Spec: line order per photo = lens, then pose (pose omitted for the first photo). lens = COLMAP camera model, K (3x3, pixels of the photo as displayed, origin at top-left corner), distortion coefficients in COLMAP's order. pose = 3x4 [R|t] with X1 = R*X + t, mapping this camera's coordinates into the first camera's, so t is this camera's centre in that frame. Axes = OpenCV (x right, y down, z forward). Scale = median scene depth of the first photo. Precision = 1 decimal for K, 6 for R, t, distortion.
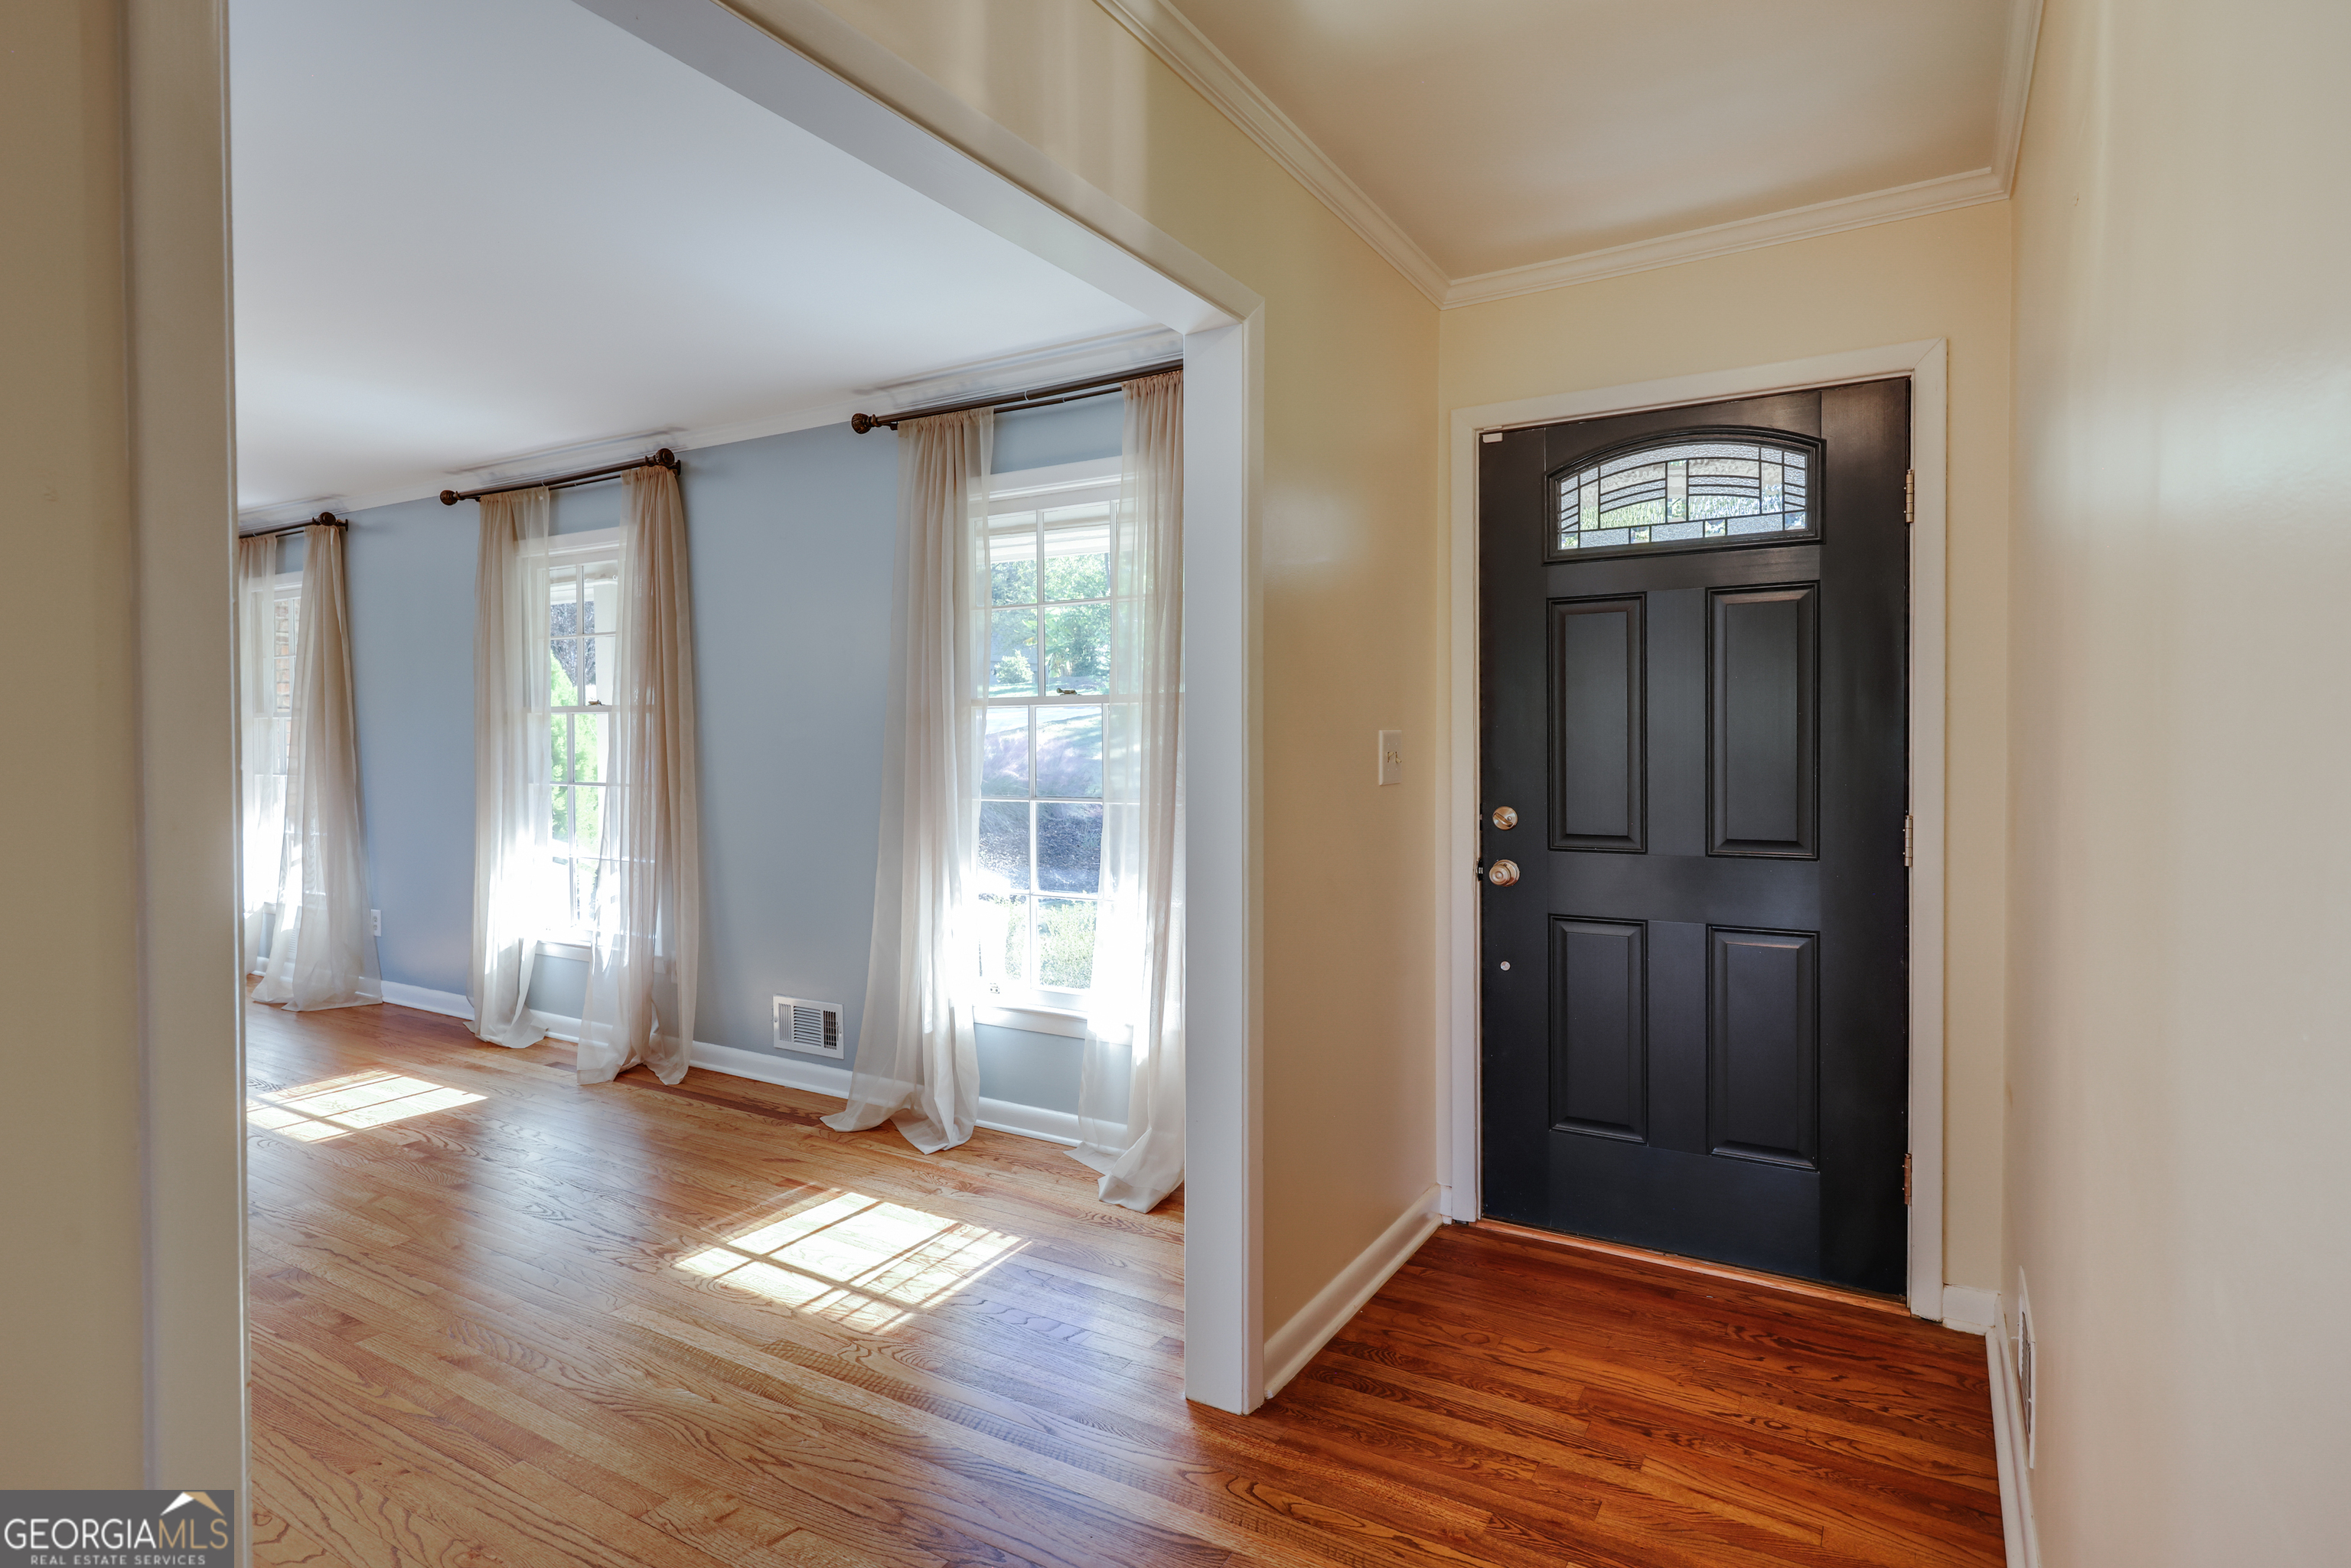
lens RADIAL K [[1202.7, 0, 1177.8], [0, 1202.7, 754.1], [0, 0, 1]] dist [0.001860, 0.000925]
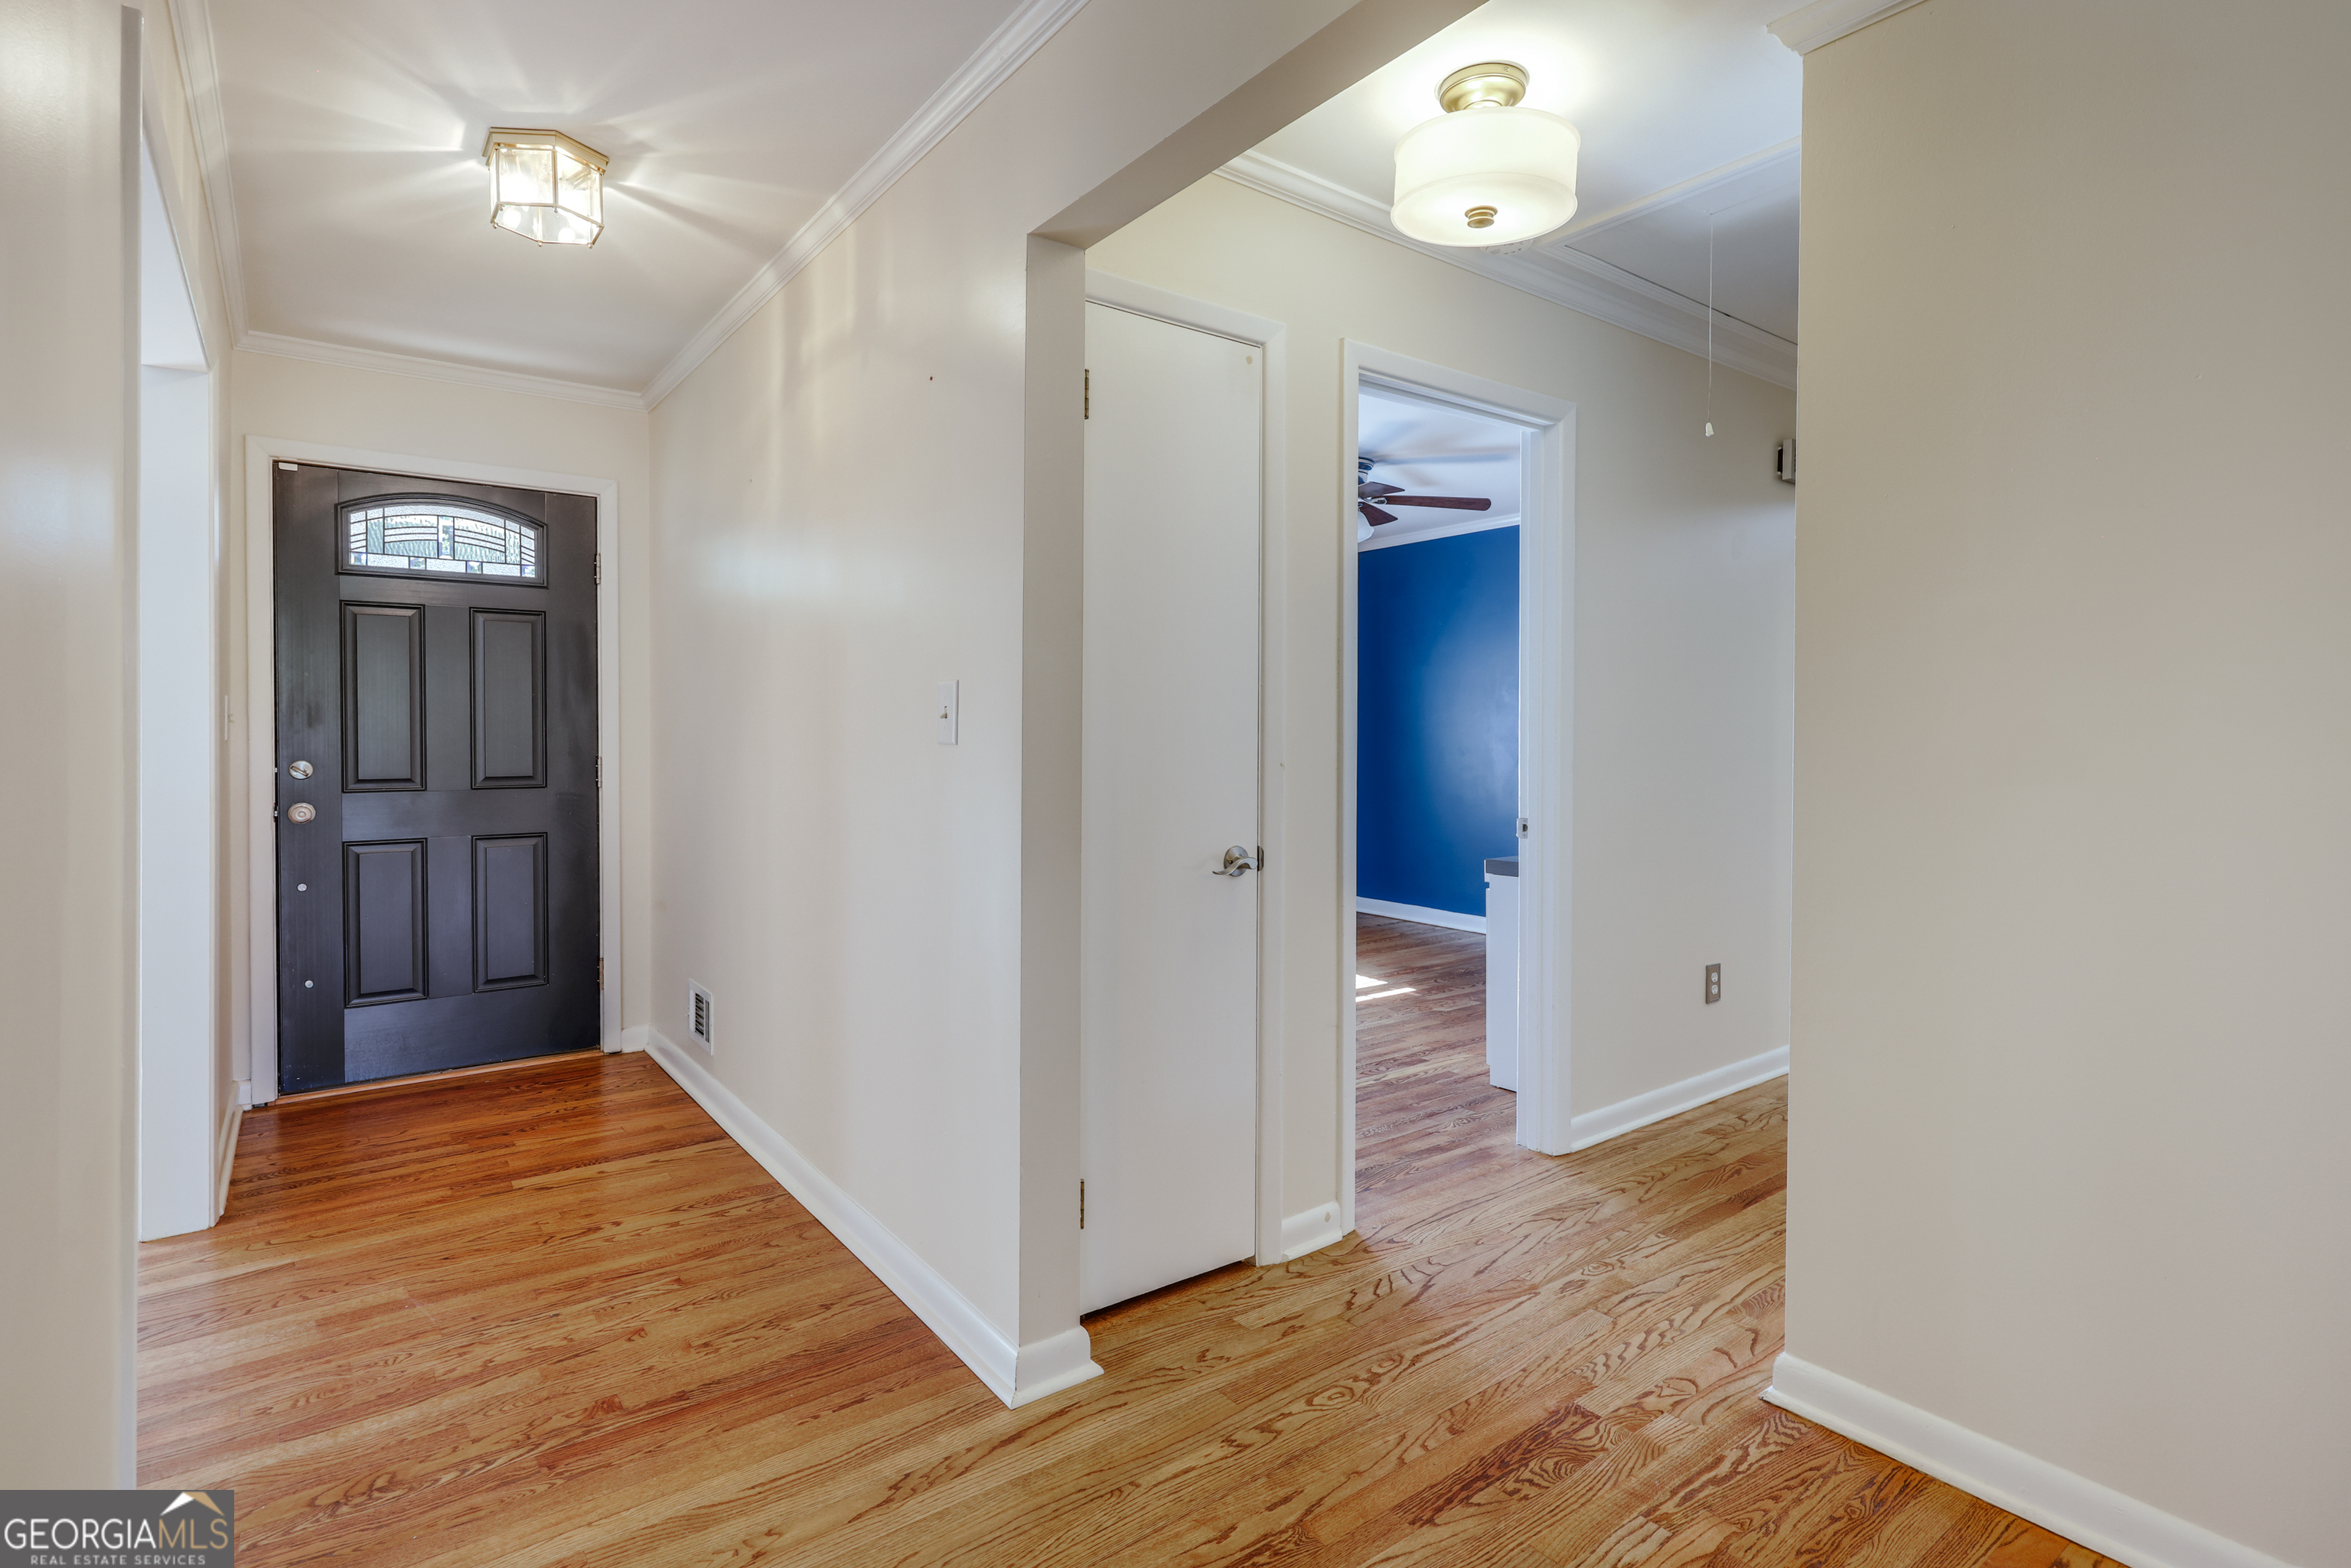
lens RADIAL K [[1155.2, 0, 1175.5], [0, 1155.2, 784.0], [0, 0, 1]] dist [-0.000894, -0.000130]
pose [[0.366939, -0.033202, 0.929652, -0.581227], [0.011132, 0.999448, 0.031301, 0.045122], [-0.930178, -0.001137, 0.367106, -0.334538]]
